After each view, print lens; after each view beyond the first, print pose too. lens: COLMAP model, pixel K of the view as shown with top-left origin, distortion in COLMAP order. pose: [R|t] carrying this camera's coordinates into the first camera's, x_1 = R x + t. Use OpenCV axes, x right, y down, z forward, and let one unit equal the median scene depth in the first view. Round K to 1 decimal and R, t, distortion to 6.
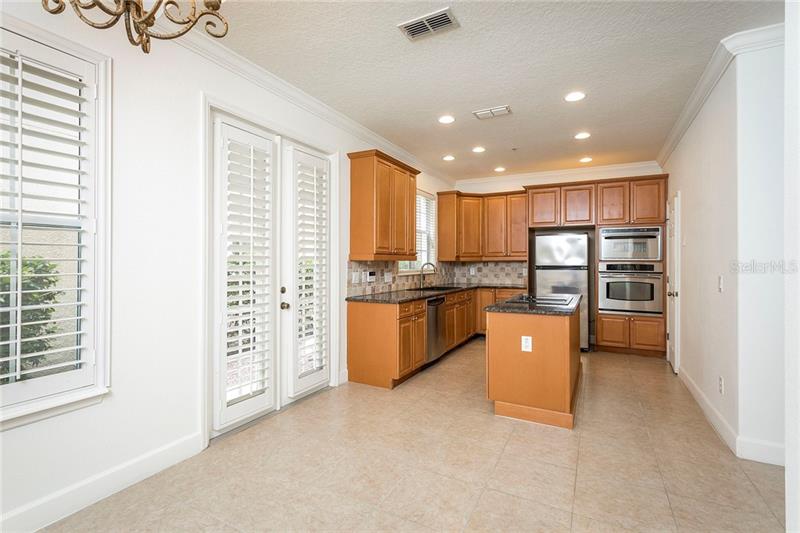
lens RADIAL K [[383.2, 0, 394.0], [0, 383.2, 260.7], [0, 0, 1]] dist [-0.000439, 0.000200]
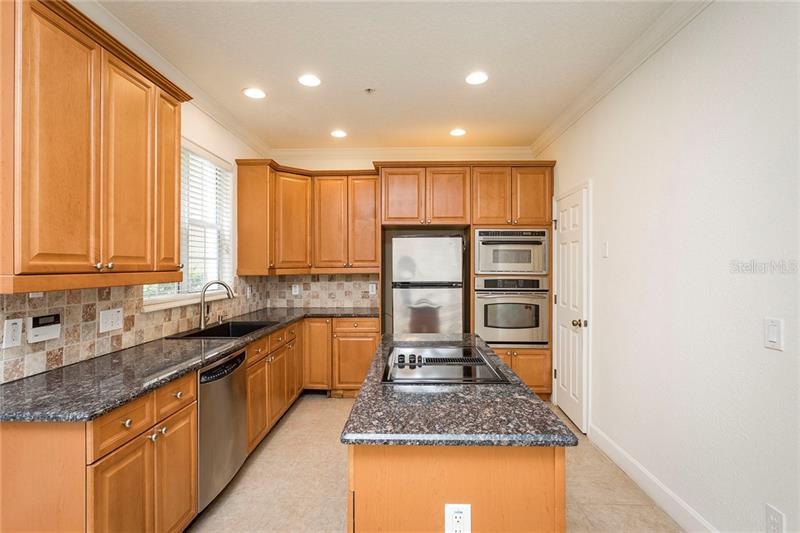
lens RADIAL K [[400.4, 0, 393.0], [0, 400.4, 266.3], [0, 0, 1]] dist [-0.006003, 0.001768]
pose [[0.899838, -0.002751, 0.436216, 0.070751], [0.000755, 0.999988, 0.004748, -0.019482], [-0.436224, -0.003942, 0.899830, 0.394133]]
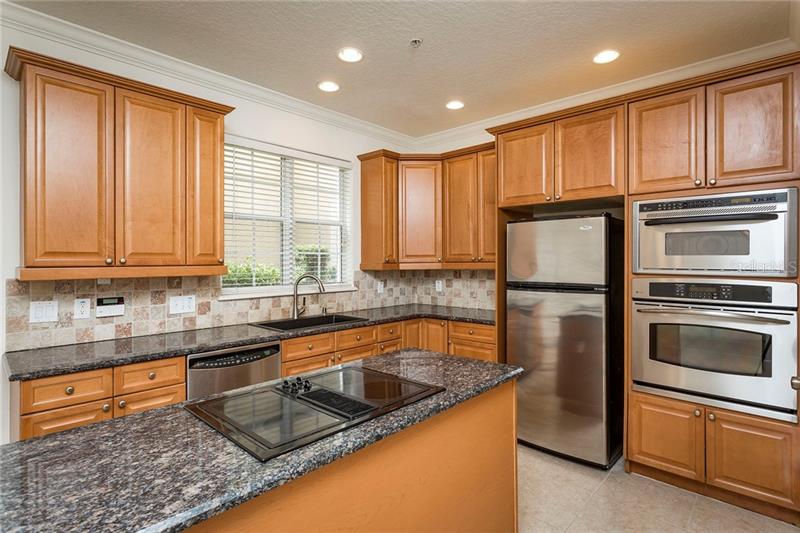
lens RADIAL K [[400.4, 0, 398.2], [0, 400.4, 262.1], [0, 0, 1]] dist [-0.006003, 0.001768]
pose [[0.964030, -0.002035, -0.265787, 0.395424], [0.004151, 0.999964, 0.007398, -0.018936], [0.265762, -0.008236, 0.964003, 0.475214]]
